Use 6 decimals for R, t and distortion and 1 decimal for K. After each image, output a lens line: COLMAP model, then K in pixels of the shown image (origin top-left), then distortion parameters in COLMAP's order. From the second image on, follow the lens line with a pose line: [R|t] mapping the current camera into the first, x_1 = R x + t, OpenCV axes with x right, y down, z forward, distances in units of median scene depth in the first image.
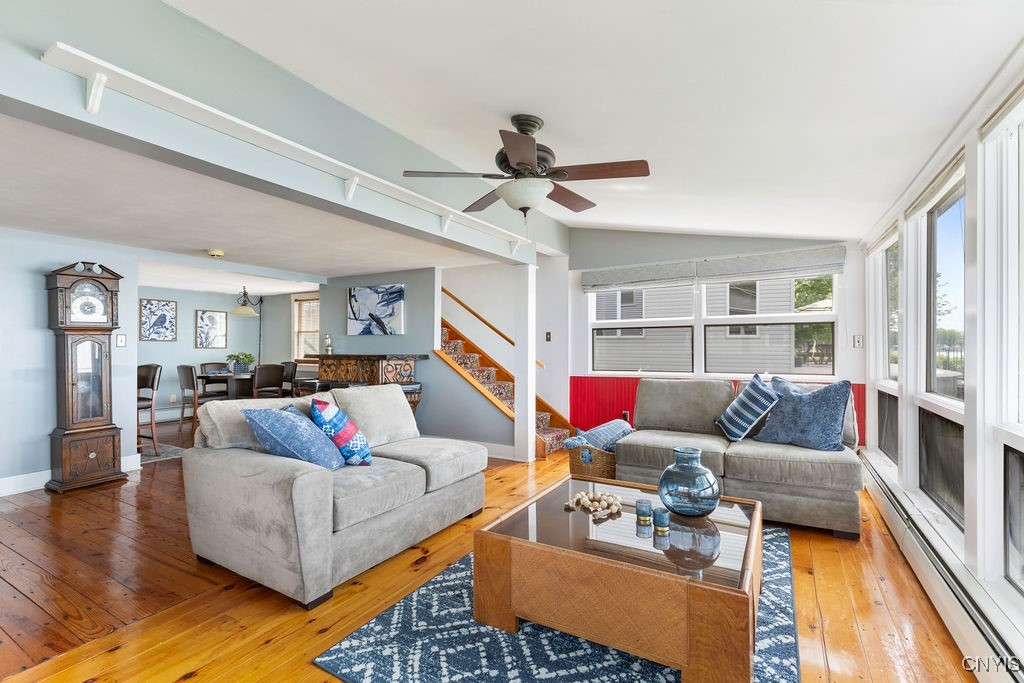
lens RADIAL K [[463.2, 0, 516.4], [0, 463.2, 342.5], [0, 0, 1]] dist [0.008325, -0.001484]
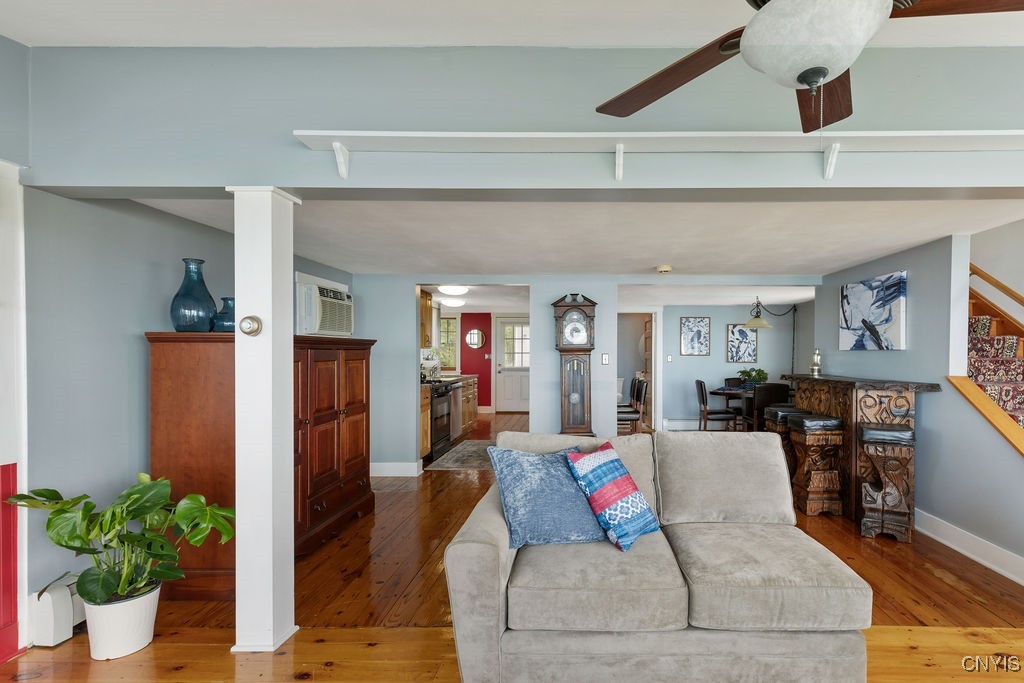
lens RADIAL K [[503.0, 0, 587.3], [0, 503.0, 359.2], [0, 0, 1]] dist [0.005152, 0.000591]
pose [[0.490317, 0.011038, -0.871474, 0.213198], [0.004994, 0.999868, 0.015473, -0.024776], [0.871530, -0.011939, 0.490197, 0.393424]]
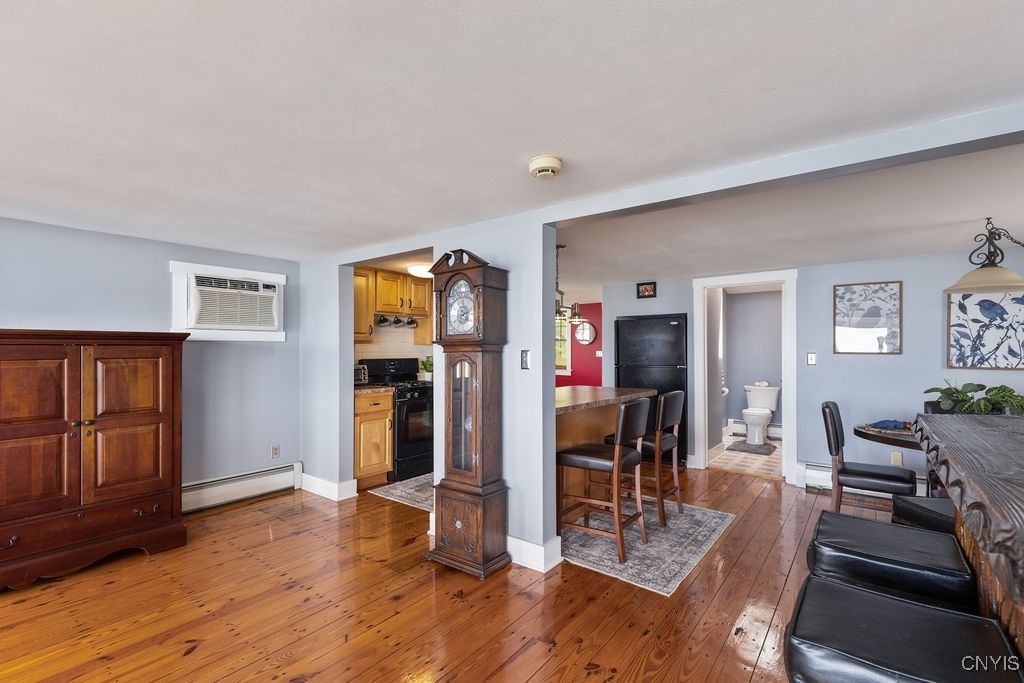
lens RADIAL K [[463.2, 0, 504.5], [0, 463.2, 348.3], [0, 0, 1]] dist [0.008325, -0.001484]
pose [[-0.151847, -0.004257, -0.988395, -0.223617], [0.006413, 0.999965, -0.005293, -0.017754], [0.988383, -0.007142, -0.151815, 1.161232]]
